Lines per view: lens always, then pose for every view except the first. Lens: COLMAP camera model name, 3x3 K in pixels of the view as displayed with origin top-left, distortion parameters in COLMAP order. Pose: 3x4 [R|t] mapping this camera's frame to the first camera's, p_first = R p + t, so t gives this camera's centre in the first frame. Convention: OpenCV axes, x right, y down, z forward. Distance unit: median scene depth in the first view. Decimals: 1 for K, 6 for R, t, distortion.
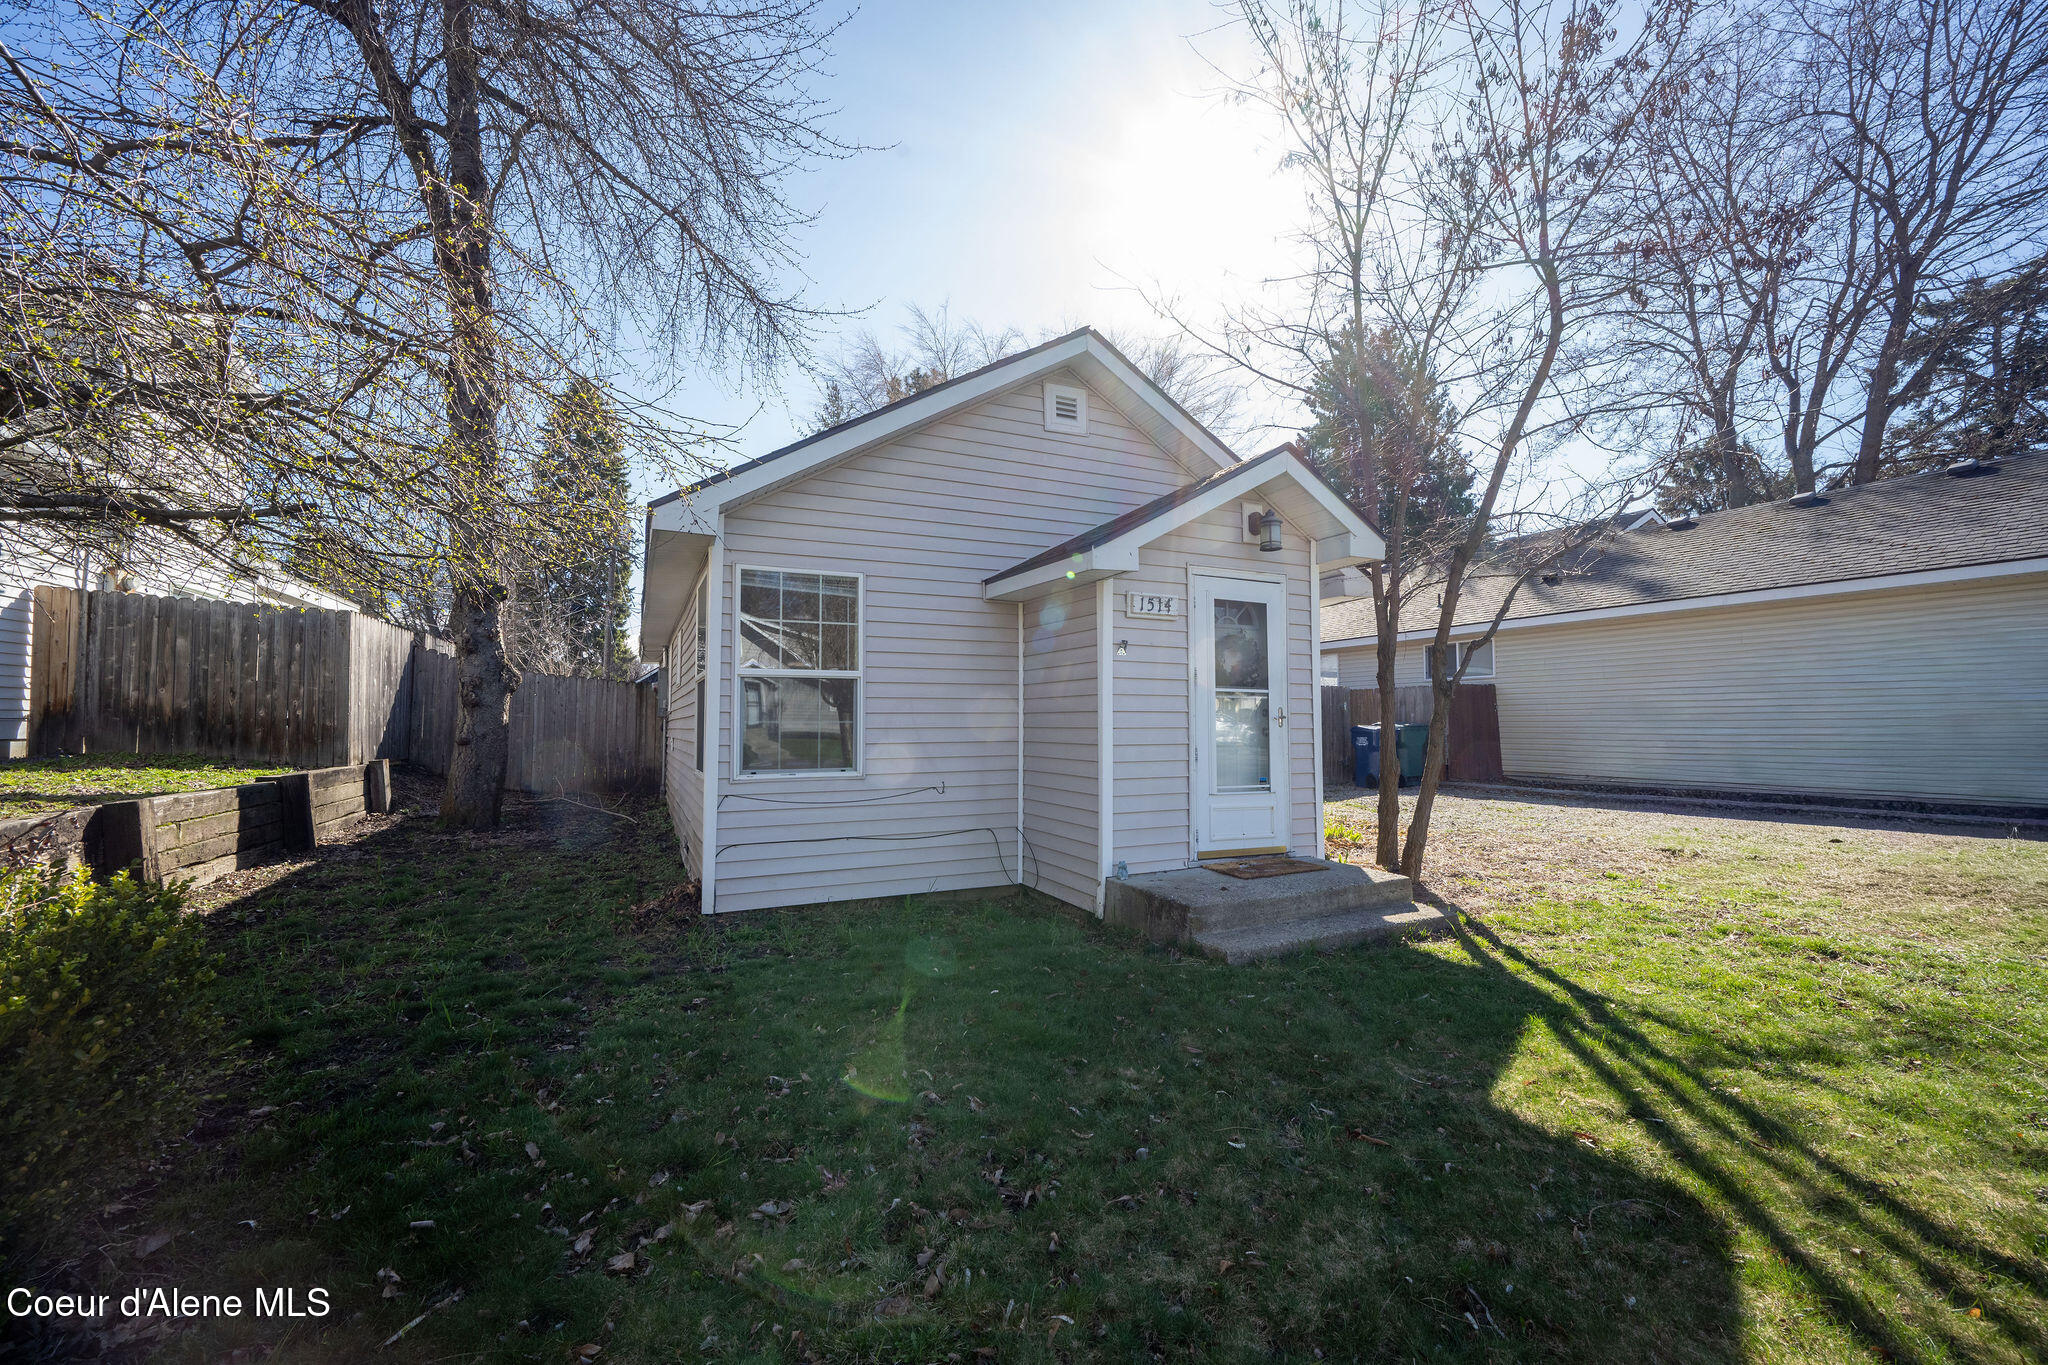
lens RADIAL K [[805.2, 0, 1029.4], [0, 805.2, 684.0], [0, 0, 1]] dist [-0.001023, -0.000081]
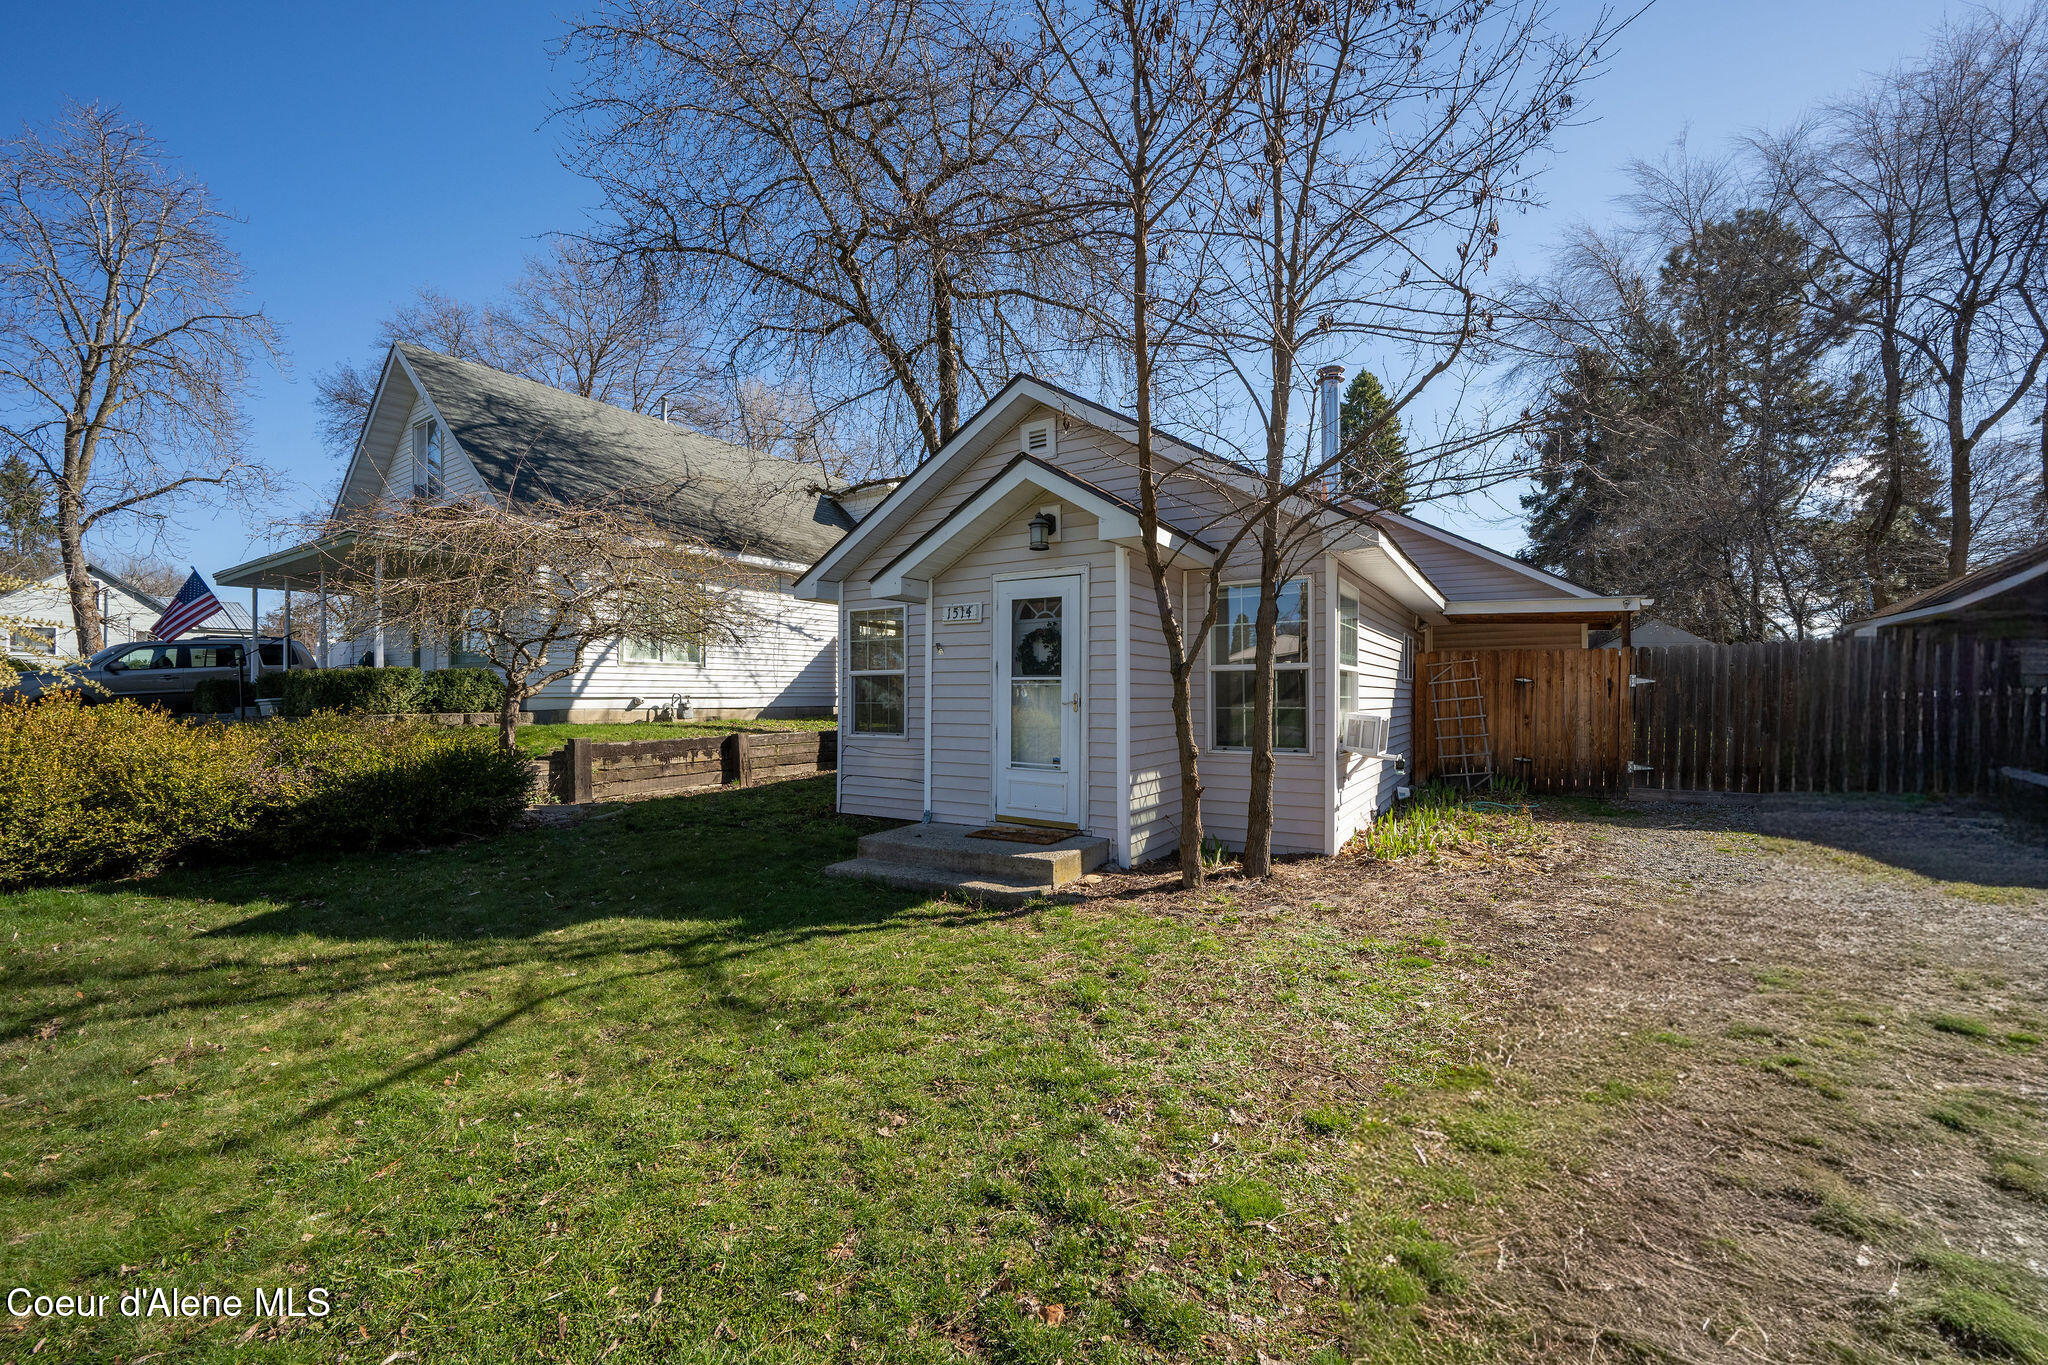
lens RADIAL K [[805.2, 0, 1029.4], [0, 805.2, 684.0], [0, 0, 1]] dist [-0.001023, -0.000081]
pose [[0.537505, -0.010038, -0.843201, 1.179710], [0.040465, 0.999084, 0.013900, -0.000221], [0.842289, -0.041591, 0.537419, 0.383715]]
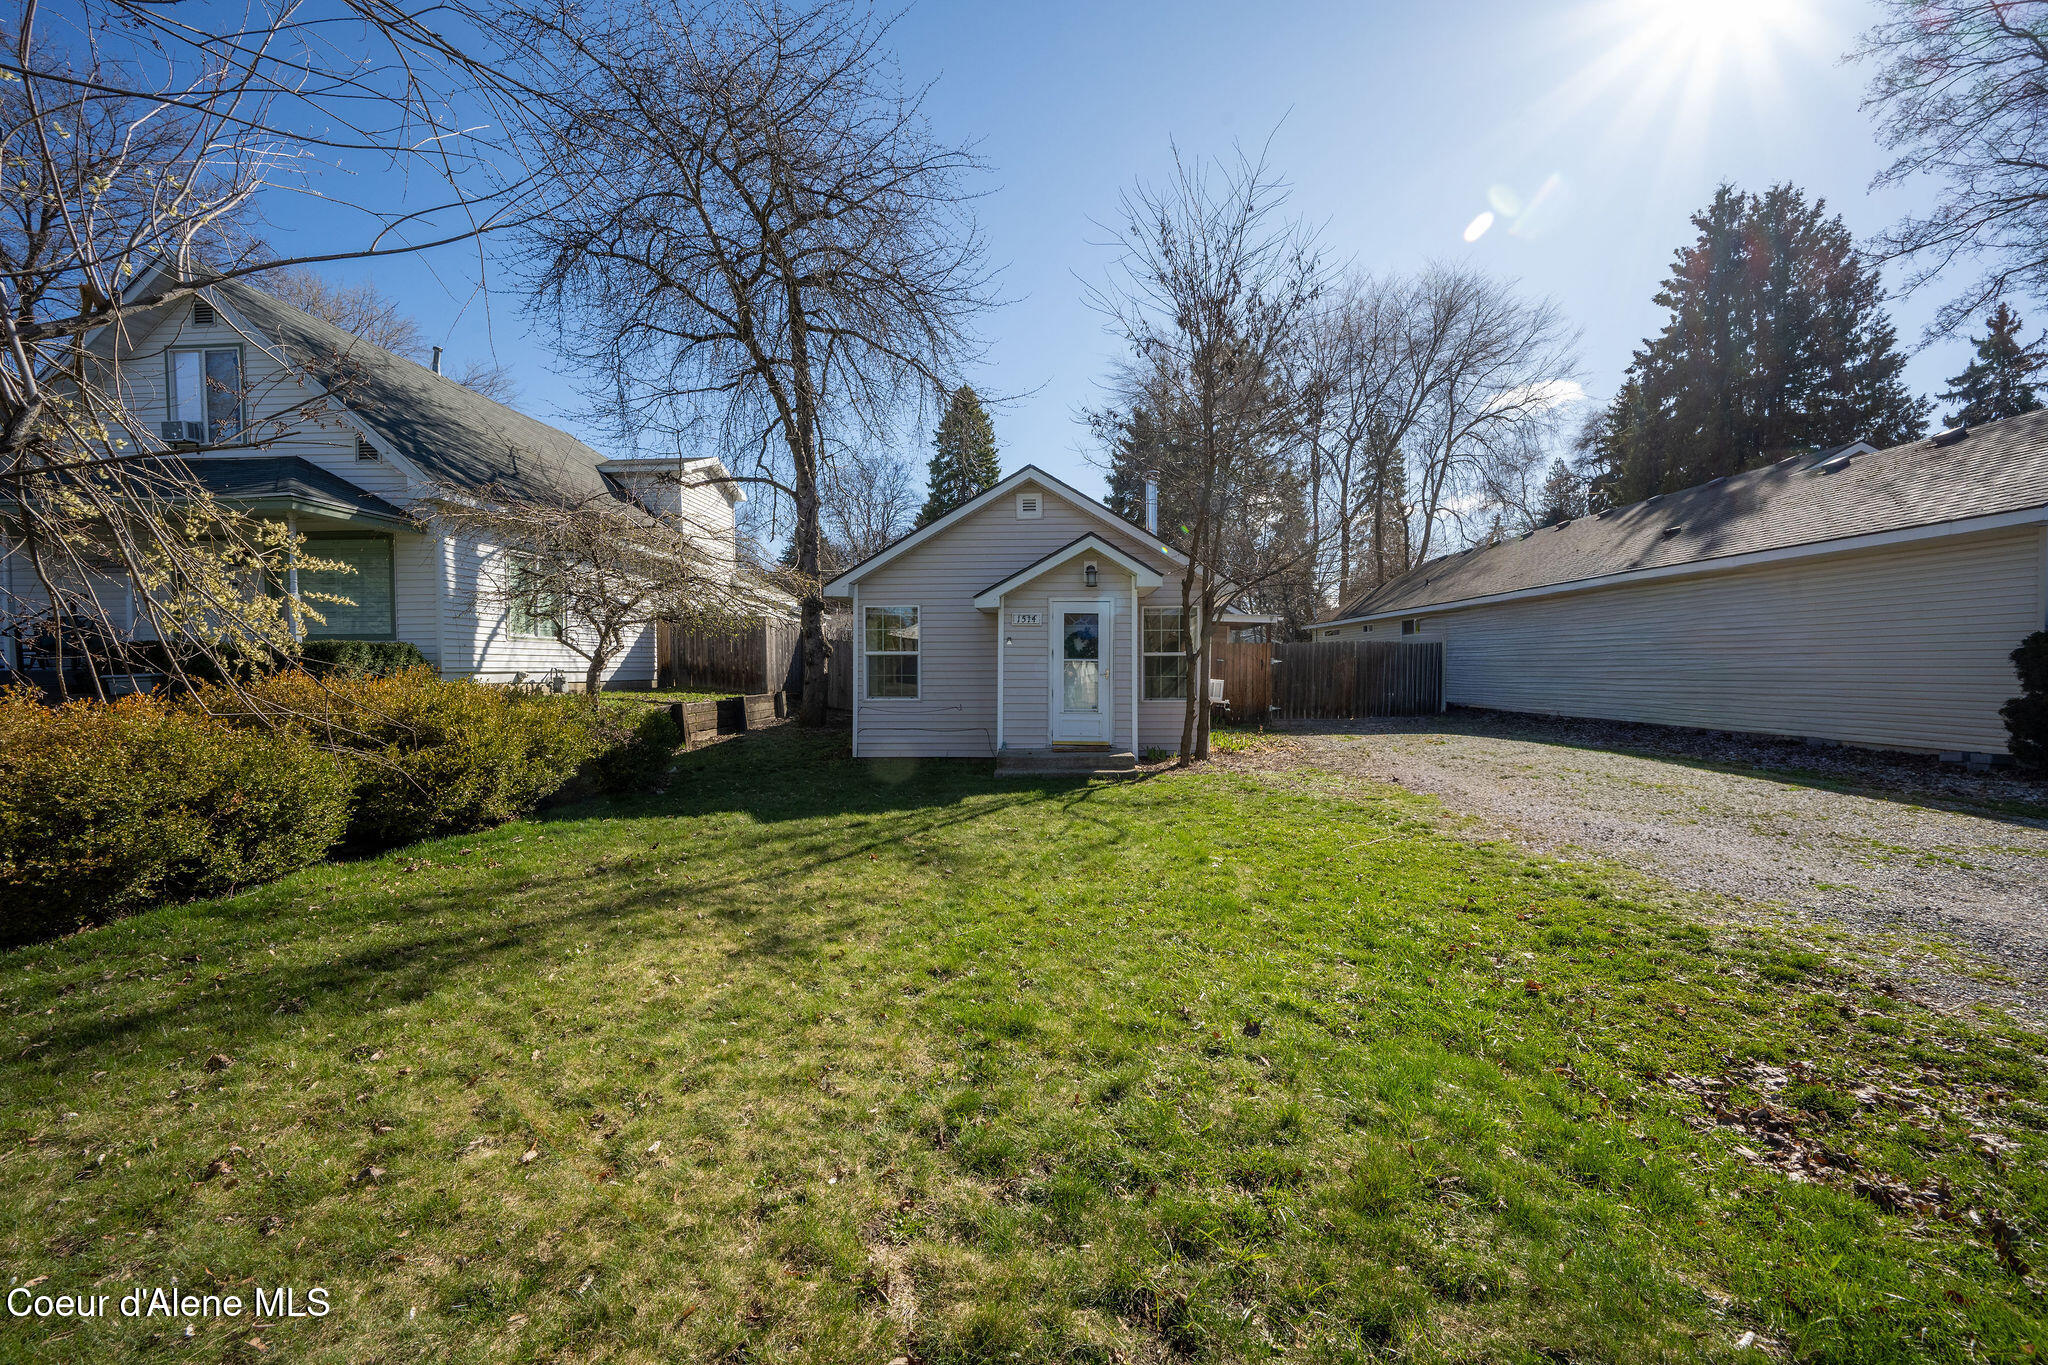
lens RADIAL K [[805.2, 0, 1029.4], [0, 805.2, 684.0], [0, 0, 1]] dist [-0.001023, -0.000081]
pose [[0.890467, 0.010363, -0.454930, 1.012911], [0.021183, 0.997713, 0.064191, -0.060115], [0.454554, -0.066797, 0.888211, -0.758455]]
